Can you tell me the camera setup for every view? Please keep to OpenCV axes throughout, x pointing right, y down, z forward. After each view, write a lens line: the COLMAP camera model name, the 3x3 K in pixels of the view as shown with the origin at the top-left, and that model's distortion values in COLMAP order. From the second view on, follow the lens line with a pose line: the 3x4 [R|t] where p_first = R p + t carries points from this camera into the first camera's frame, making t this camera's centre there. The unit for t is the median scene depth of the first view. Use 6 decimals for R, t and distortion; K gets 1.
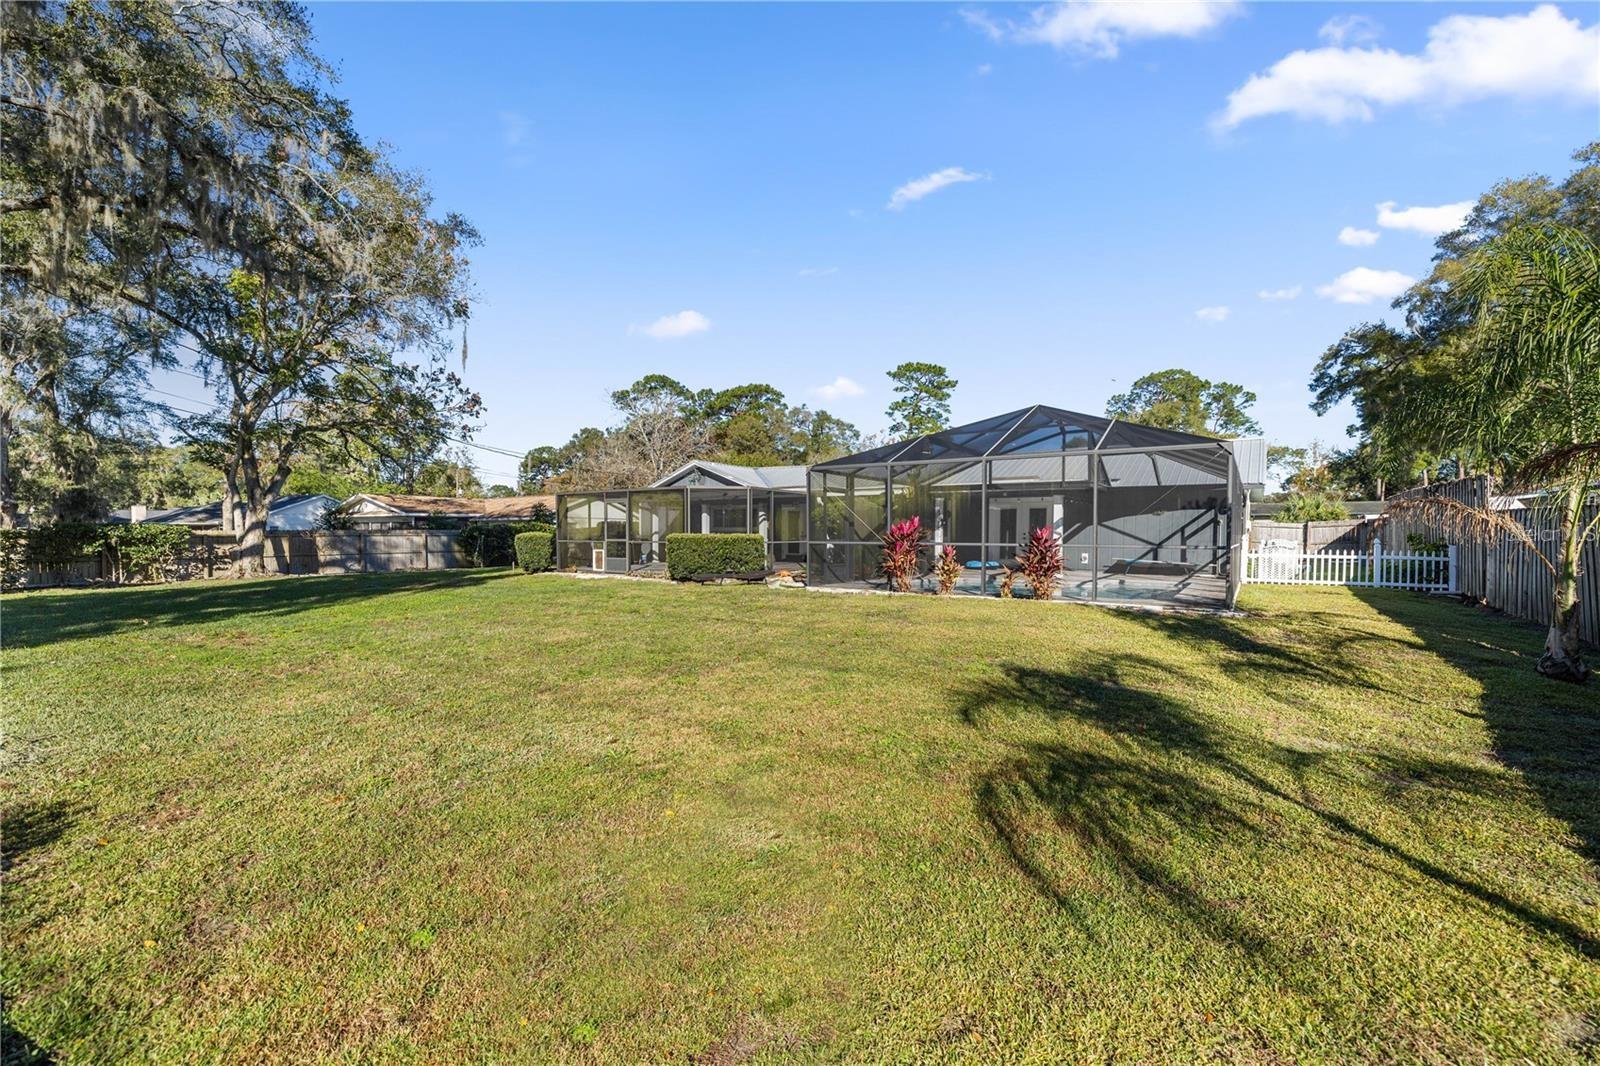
lens RADIAL K [[674.4, 0, 800.0], [0, 674.4, 533.0], [0, 0, 1]] dist [-0.001310, 0.000000]
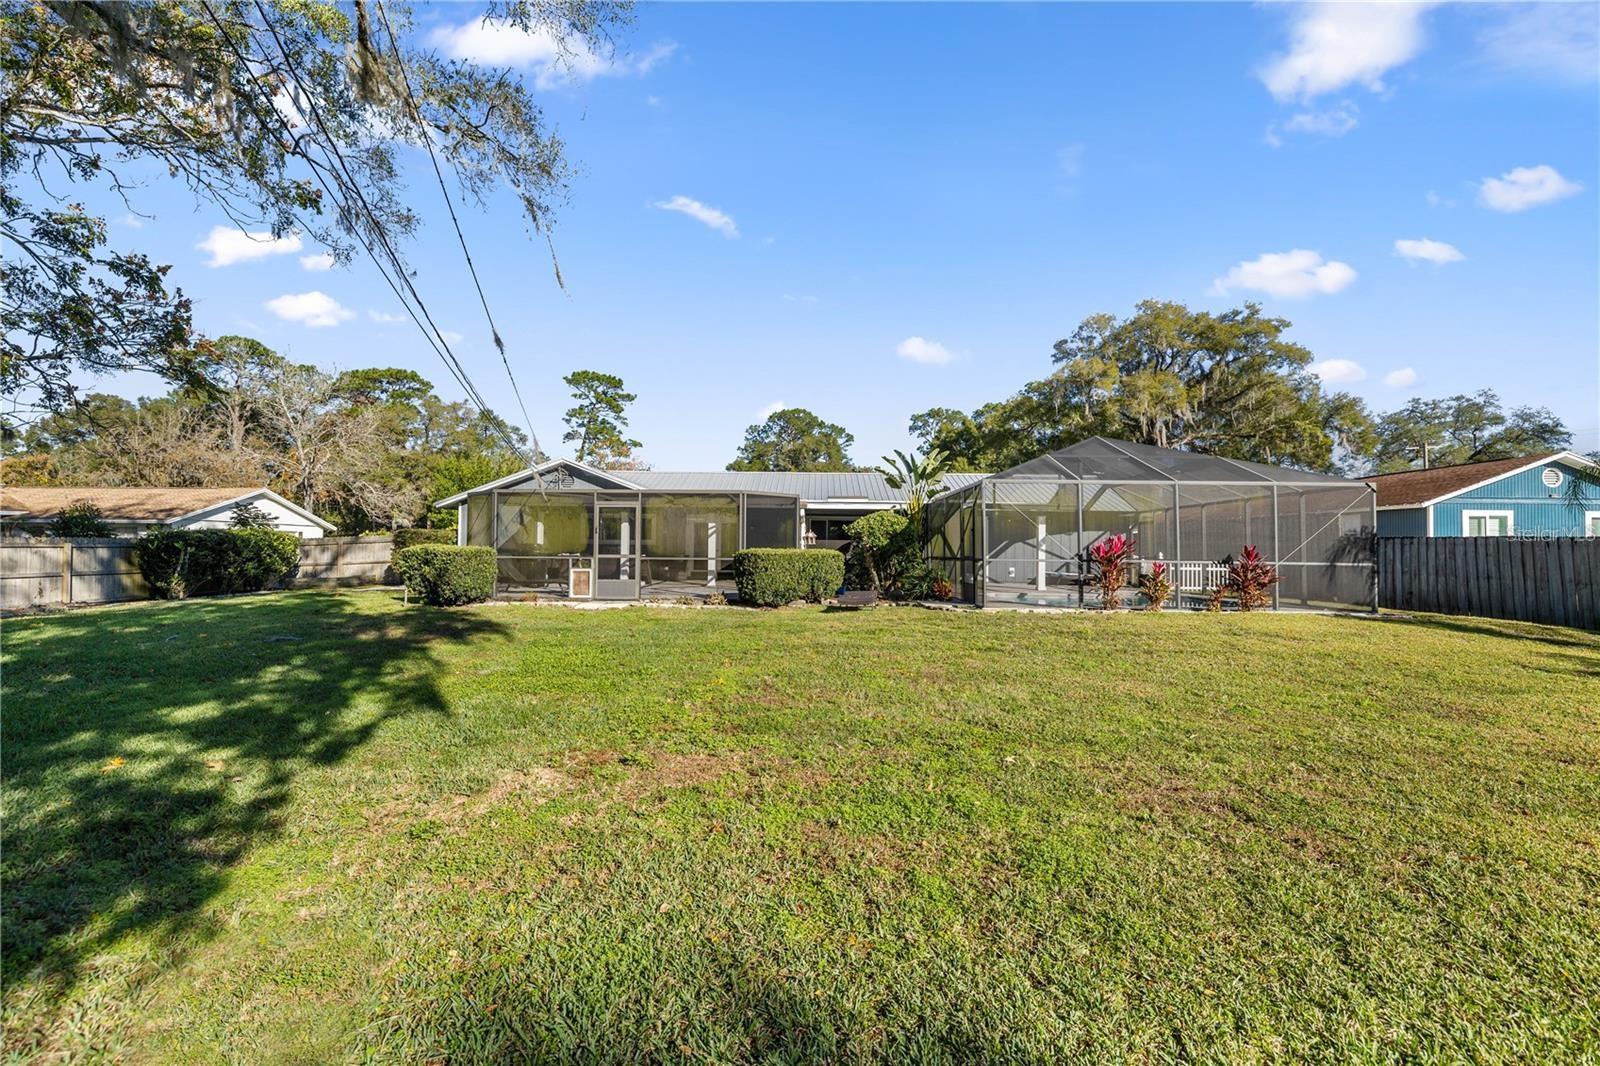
lens RADIAL K [[659.2, 0, 800.0], [0, 659.2, 533.0], [0, 0, 1]] dist [-0.017449, 0.000113]
pose [[0.841384, 0.017296, 0.540161, -0.253421], [-0.006394, 0.999736, -0.022052, -0.000552], [-0.540400, 0.015100, 0.841273, 0.133998]]
